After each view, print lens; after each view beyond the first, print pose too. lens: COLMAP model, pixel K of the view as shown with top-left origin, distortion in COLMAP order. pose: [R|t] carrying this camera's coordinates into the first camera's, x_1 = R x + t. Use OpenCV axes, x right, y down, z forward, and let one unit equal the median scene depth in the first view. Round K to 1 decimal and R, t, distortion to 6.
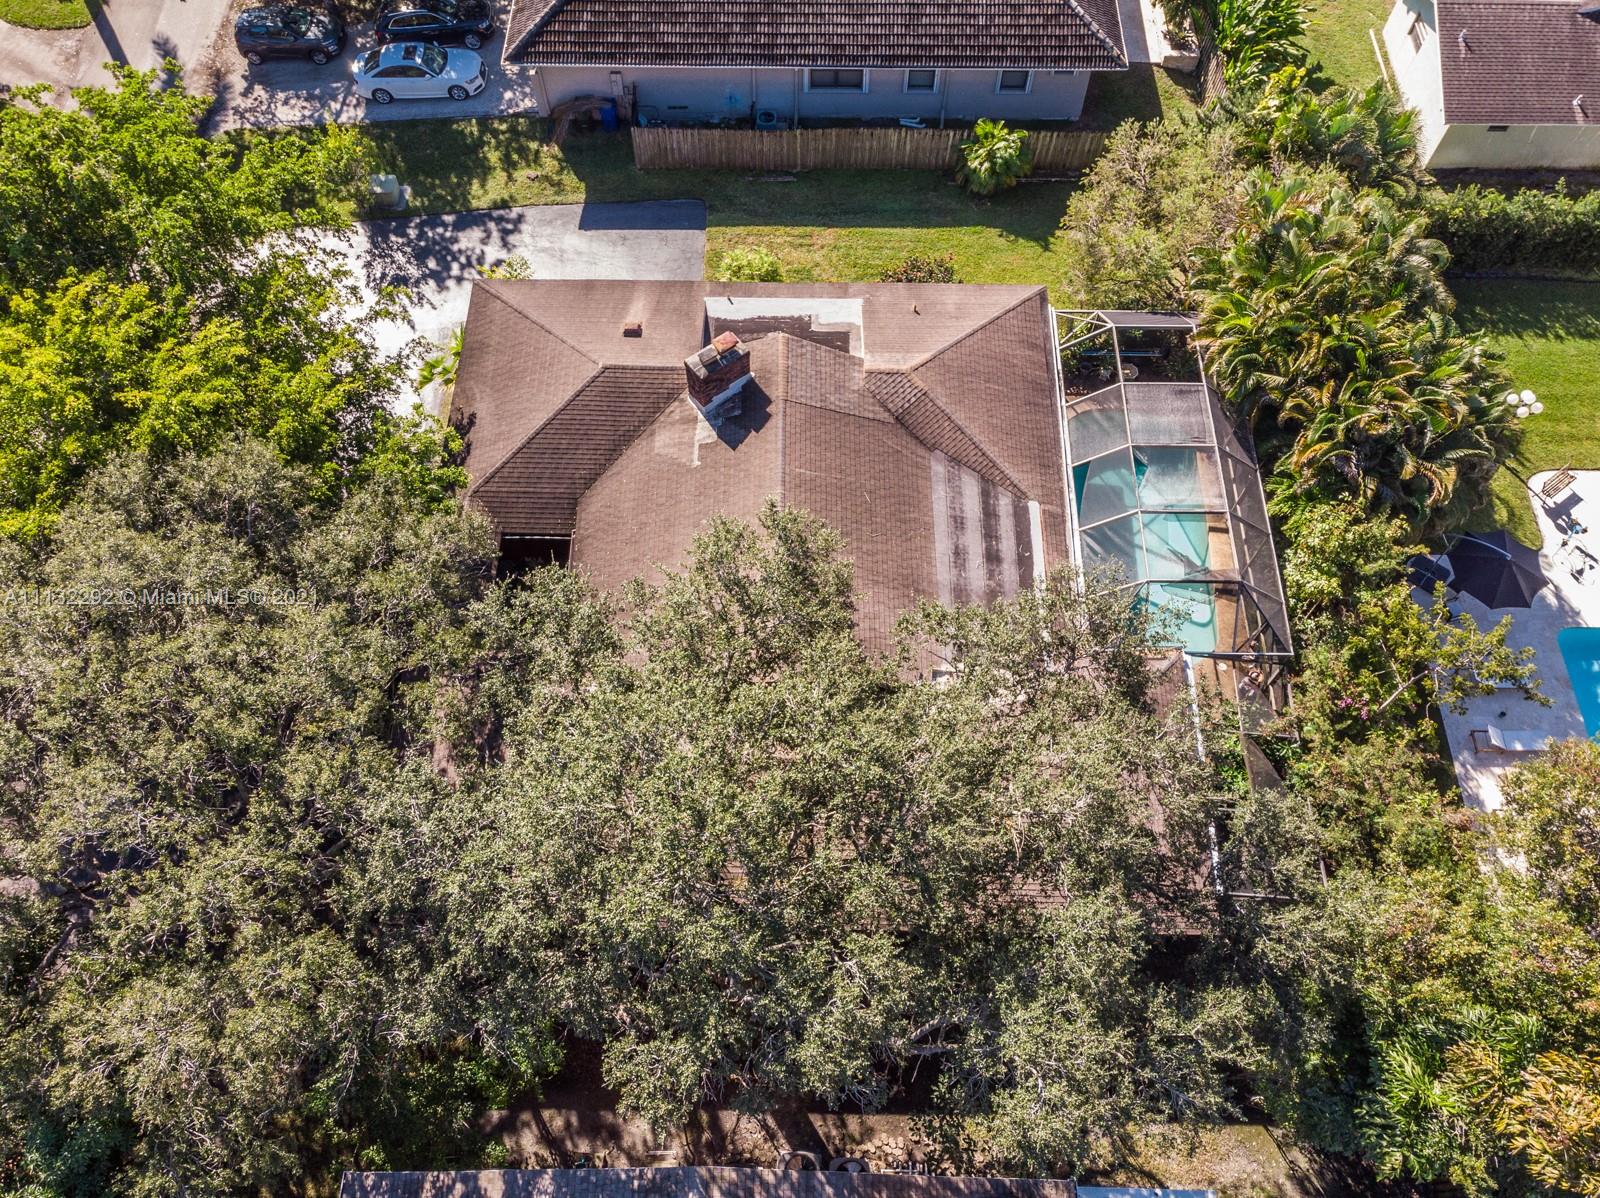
lens RADIAL K [[1181.0, 0, 802.0], [0, 1181.0, 654.1], [0, 0, 1]] dist [0.002665, 0.000158]
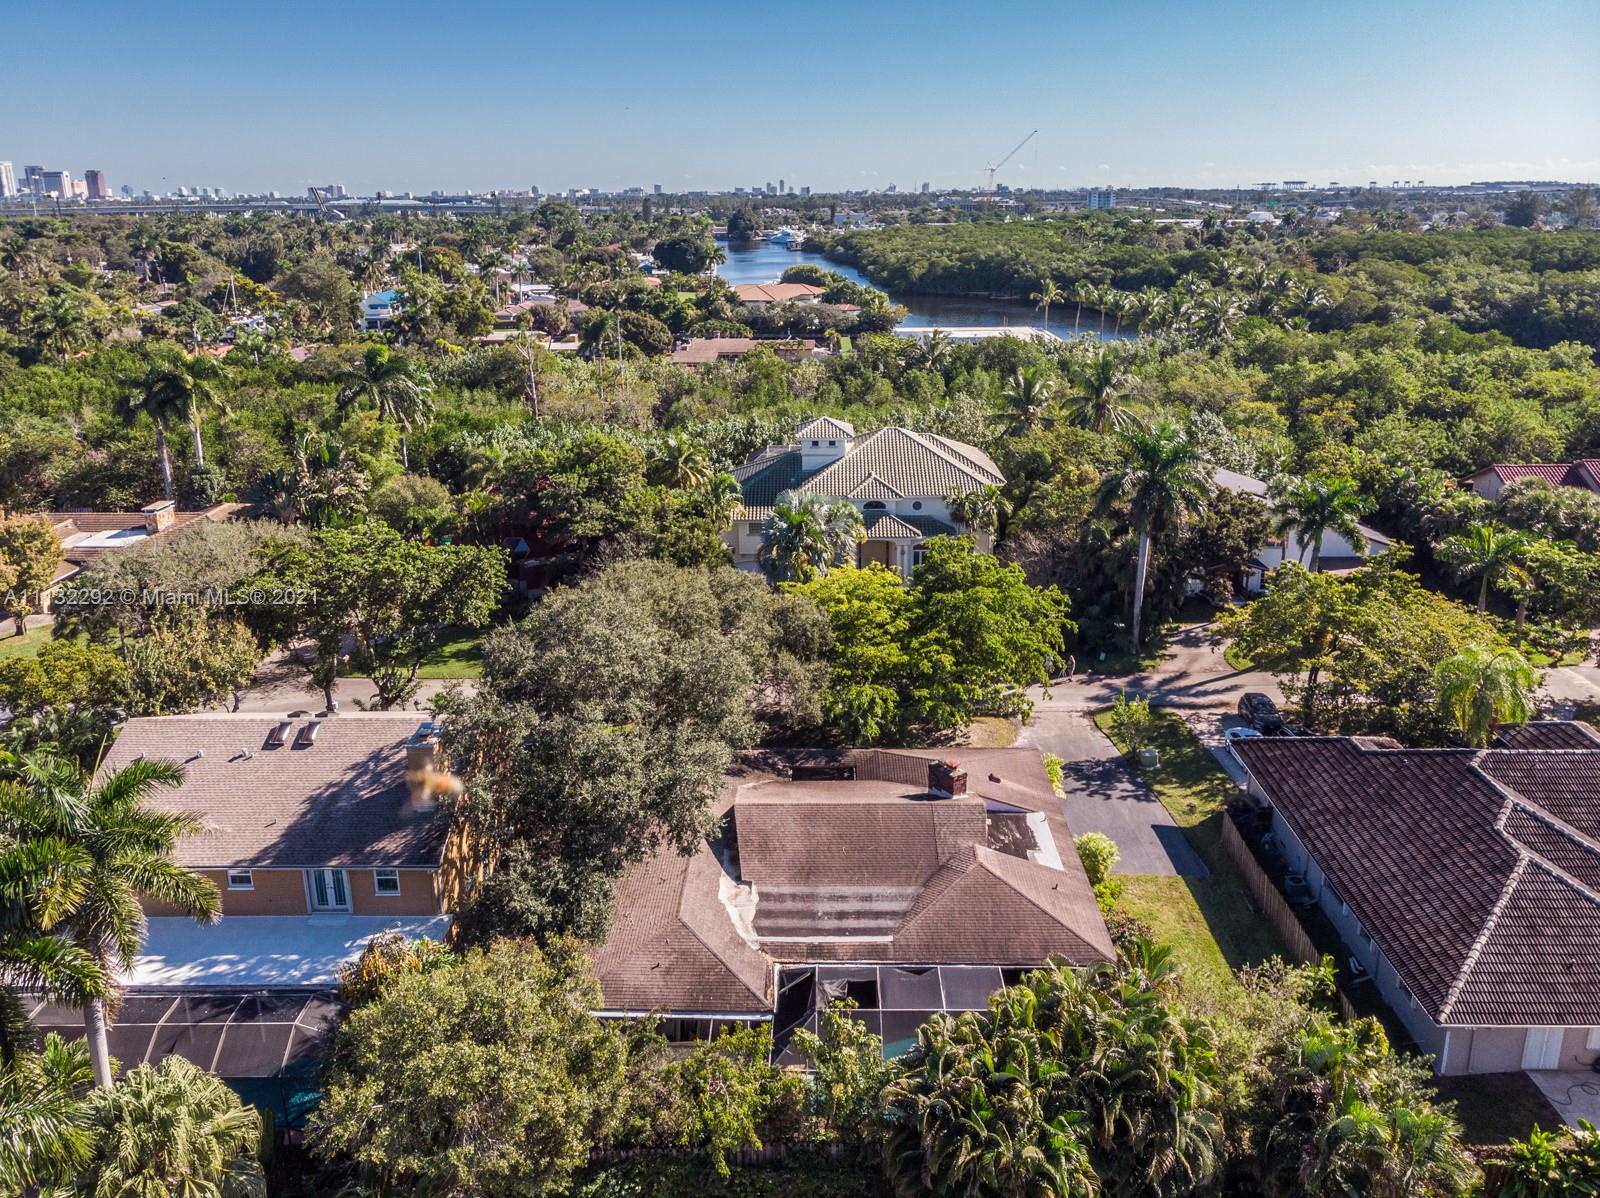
lens RADIAL K [[1186.0, 0, 800.0], [0, 1186.0, 599.0], [0, 0, 1]] dist [0.003475, -0.000188]
pose [[-0.013401, 0.320406, -0.947185, 1.217194], [-0.889947, 0.428046, 0.157387, -0.371322], [0.455866, 0.845054, 0.279409, 0.217147]]
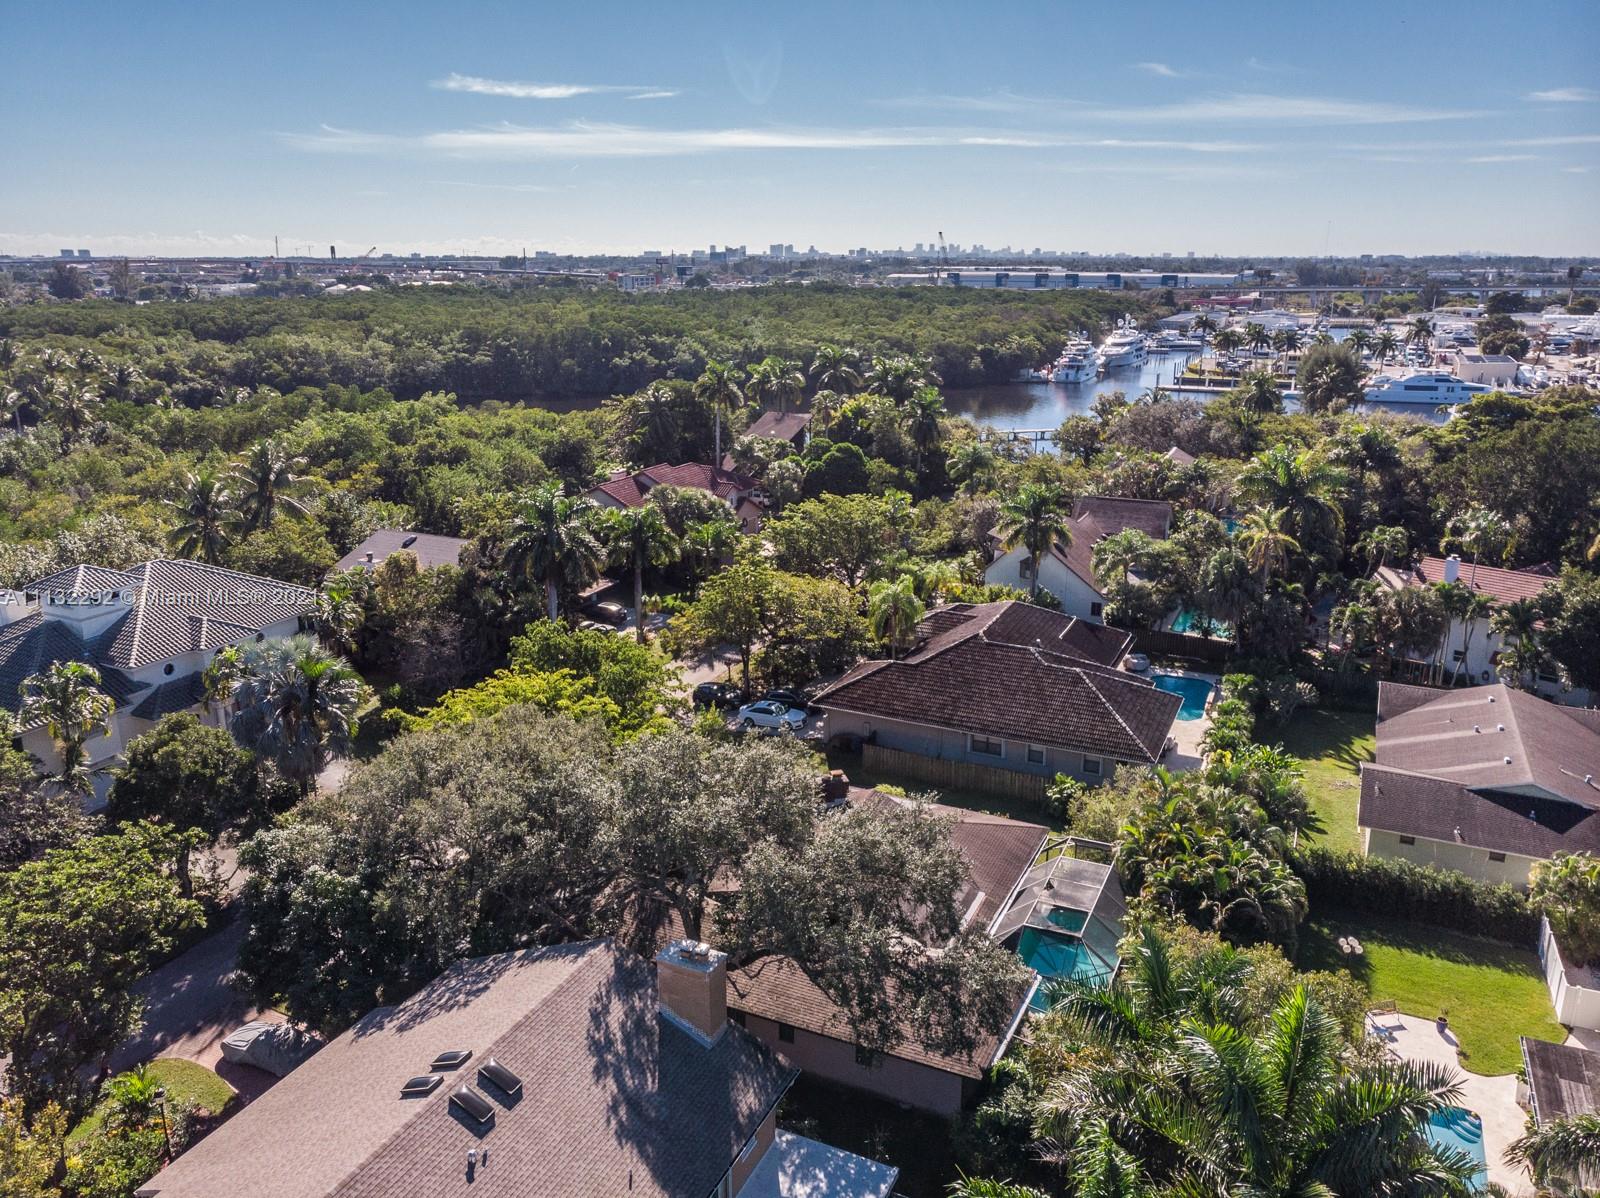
lens RADIAL K [[1186.0, 0, 800.0], [0, 1186.0, 599.0], [0, 0, 1]] dist [0.003475, -0.000188]
pose [[0.907967, 0.120440, -0.401360, 0.517948], [-0.376617, 0.654486, -0.655597, 0.695655], [0.183725, 0.746420, 0.639612, -0.356515]]
